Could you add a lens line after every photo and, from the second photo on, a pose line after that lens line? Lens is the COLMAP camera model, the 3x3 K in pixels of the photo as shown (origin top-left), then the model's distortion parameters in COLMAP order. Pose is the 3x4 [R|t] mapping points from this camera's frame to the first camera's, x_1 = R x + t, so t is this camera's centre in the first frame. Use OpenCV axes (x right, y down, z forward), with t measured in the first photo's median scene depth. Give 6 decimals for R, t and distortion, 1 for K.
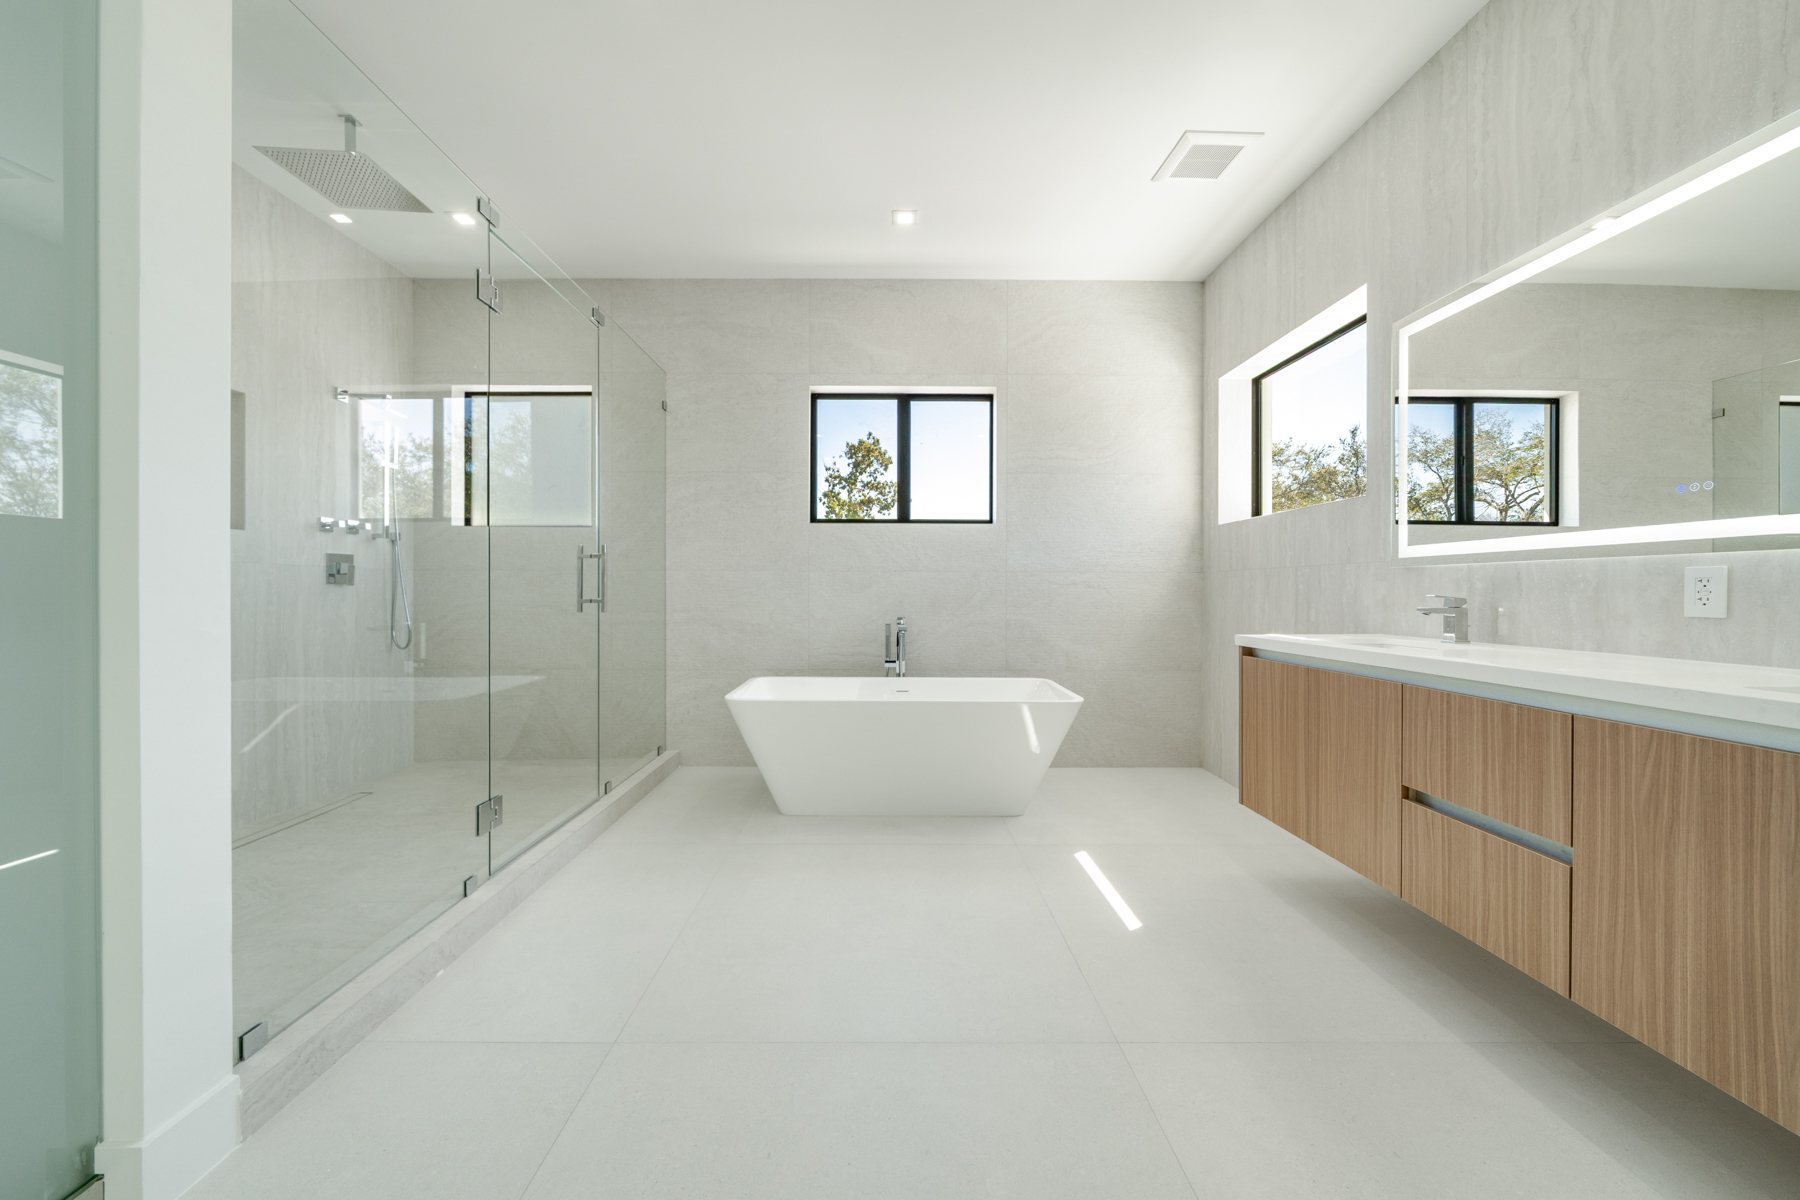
lens RADIAL K [[676.6, 0, 901.0], [0, 676.6, 596.3], [0, 0, 1]] dist [0.000370, 0.000031]
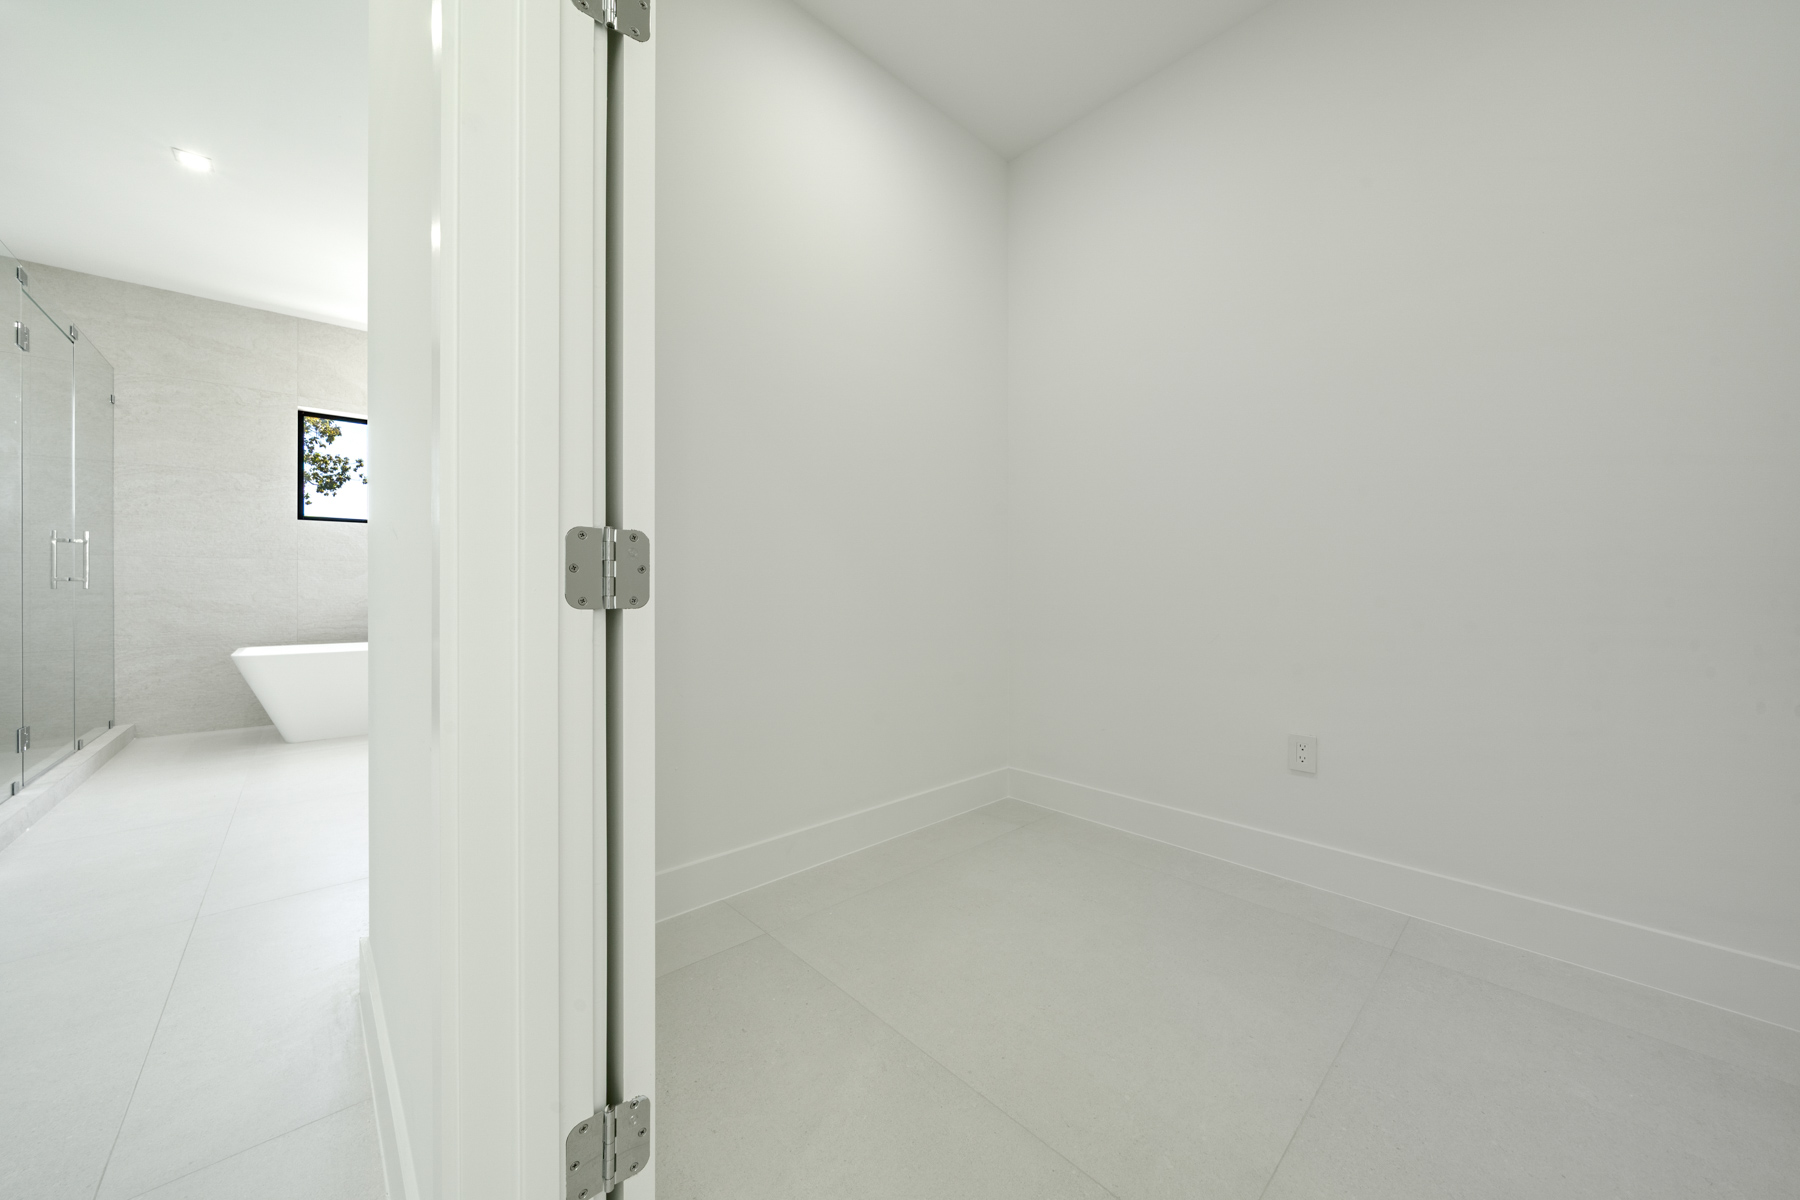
lens RADIAL K [[676.6, 0, 904.0], [0, 676.6, 595.2], [0, 0, 1]] dist [0.000370, 0.000031]
pose [[0.769435, -0.004479, 0.638710, -0.074218], [0.004313, 0.999989, 0.001817, 0.027757], [-0.638711, 0.001357, 0.769446, -0.603201]]
